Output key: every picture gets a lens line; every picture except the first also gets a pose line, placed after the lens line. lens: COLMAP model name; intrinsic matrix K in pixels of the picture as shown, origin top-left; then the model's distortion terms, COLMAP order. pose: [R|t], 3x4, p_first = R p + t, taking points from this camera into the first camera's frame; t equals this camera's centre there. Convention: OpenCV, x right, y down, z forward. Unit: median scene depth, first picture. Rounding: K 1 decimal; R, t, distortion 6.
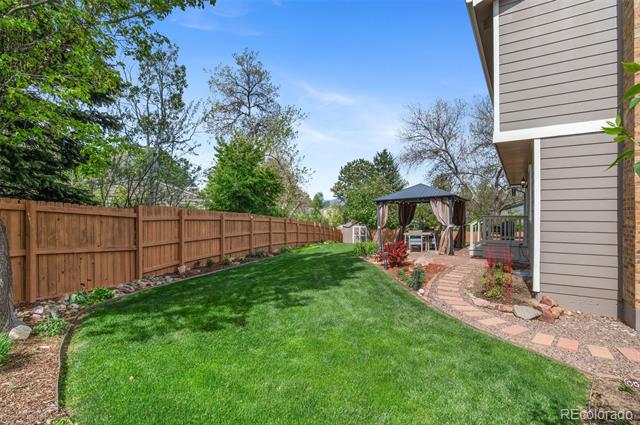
lens RADIAL K [[313.6, 0, 315.6], [0, 313.6, 213.4], [0, 0, 1]] dist [-0.005918, -0.001432]
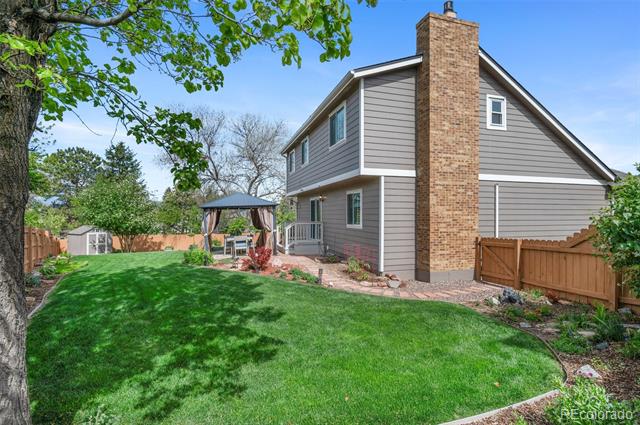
lens RADIAL K [[313.6, 0, 322.2], [0, 313.6, 215.0], [0, 0, 1]] dist [-0.005918, -0.001432]
pose [[0.642884, -0.000128, 0.765964, -0.702579], [-0.000178, 1.000000, 0.000316, -0.038415], [-0.765964, -0.000340, 0.642884, 0.200138]]
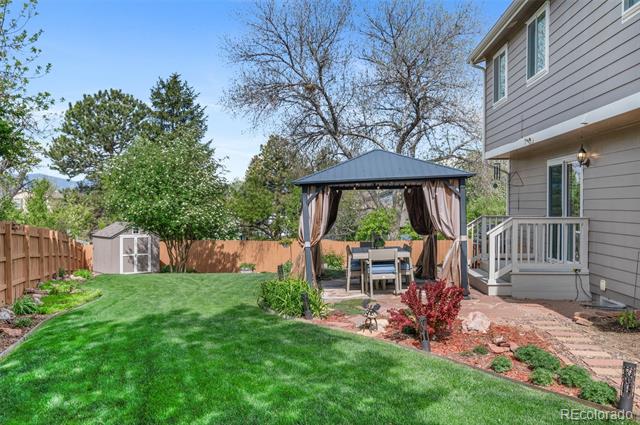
lens RADIAL K [[605.2, 0, 321.5], [0, 605.2, 215.8], [0, 0, 1]] dist [0.035692, 0.000000]
pose [[0.867264, -0.009448, 0.497758, -0.447256], [0.000489, 0.999836, 0.018127, -0.023734], [-0.497848, -0.015478, 0.867126, 0.573538]]
